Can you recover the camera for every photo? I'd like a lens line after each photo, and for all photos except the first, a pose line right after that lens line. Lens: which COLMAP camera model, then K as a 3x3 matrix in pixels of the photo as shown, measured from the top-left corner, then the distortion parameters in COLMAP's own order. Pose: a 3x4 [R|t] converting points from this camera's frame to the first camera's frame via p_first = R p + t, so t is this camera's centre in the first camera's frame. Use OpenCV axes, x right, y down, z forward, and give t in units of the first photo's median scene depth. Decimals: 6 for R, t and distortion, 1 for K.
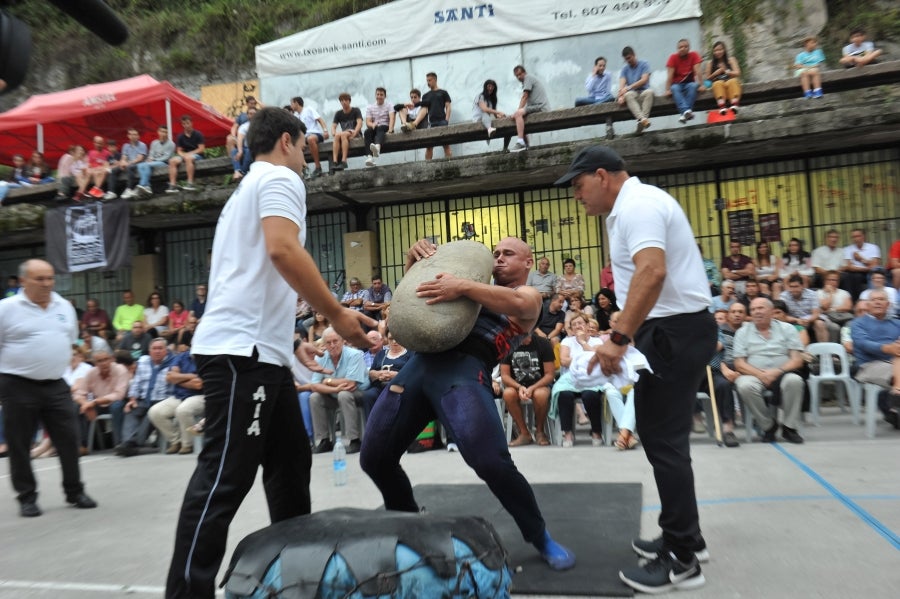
lens RADIAL K [[755.7, 0, 449.5], [0, 755.7, 318.4], [0, 0, 1]] dist [-0.007068, 0.002776]
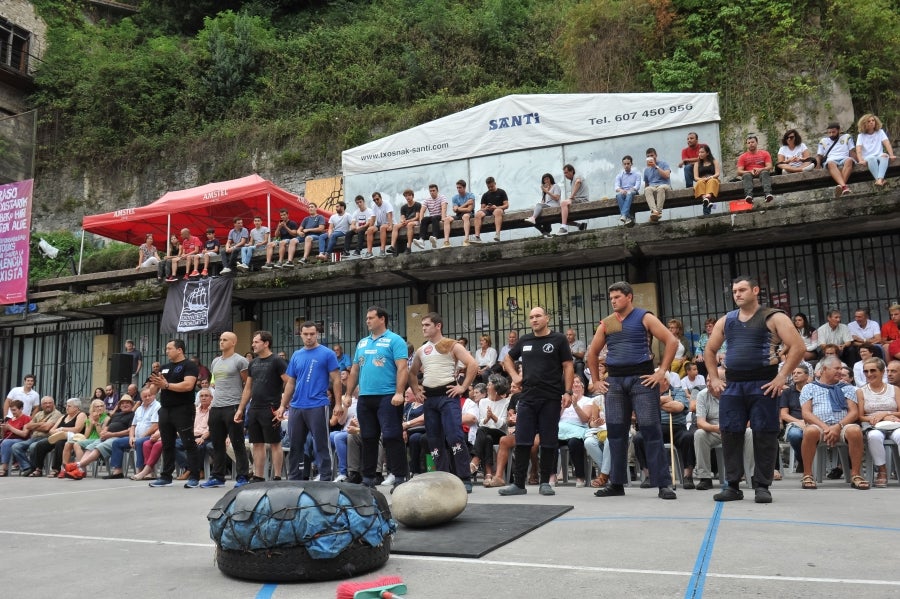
lens RADIAL K [[711.3, 0, 449.4], [0, 711.3, 319.8], [0, 0, 1]] dist [-0.013592, -0.005919]
pose [[0.991456, 0.015320, -0.129539, 0.070766], [-0.027518, 0.995295, -0.092905, 0.010055], [0.127506, 0.095676, 0.987212, -0.079716]]
